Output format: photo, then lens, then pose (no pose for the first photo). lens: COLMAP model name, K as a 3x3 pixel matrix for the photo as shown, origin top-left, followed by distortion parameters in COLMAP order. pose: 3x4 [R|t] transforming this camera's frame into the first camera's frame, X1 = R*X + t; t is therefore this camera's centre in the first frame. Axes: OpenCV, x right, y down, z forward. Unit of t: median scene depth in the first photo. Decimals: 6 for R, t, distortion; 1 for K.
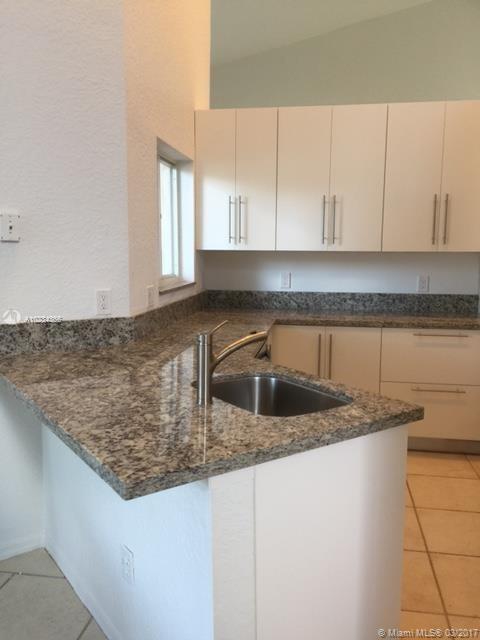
lens RADIAL K [[547.0, 0, 246.7], [0, 547.0, 316.0], [0, 0, 1]] dist [0.072843, -0.071126]
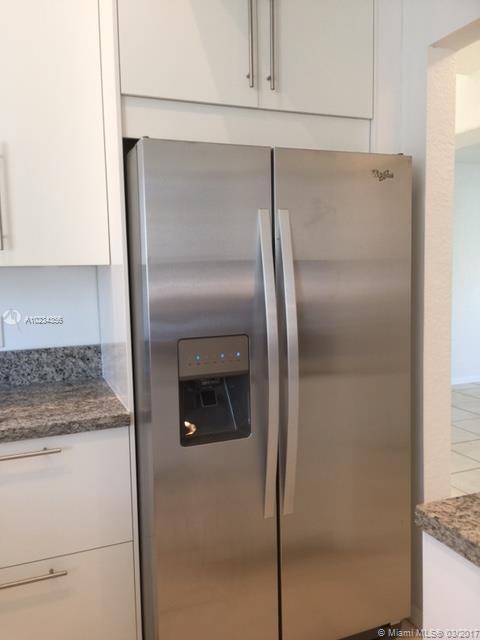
lens RADIAL K [[547.0, 0, 240.3], [0, 547.0, 316.0], [0, 0, 1]] dist [0.072843, -0.071126]
pose [[0.857880, -0.071926, 0.508792, 0.290025], [0.093113, 0.995523, -0.016265, -0.049042], [-0.505344, 0.061328, 0.860736, 0.505859]]
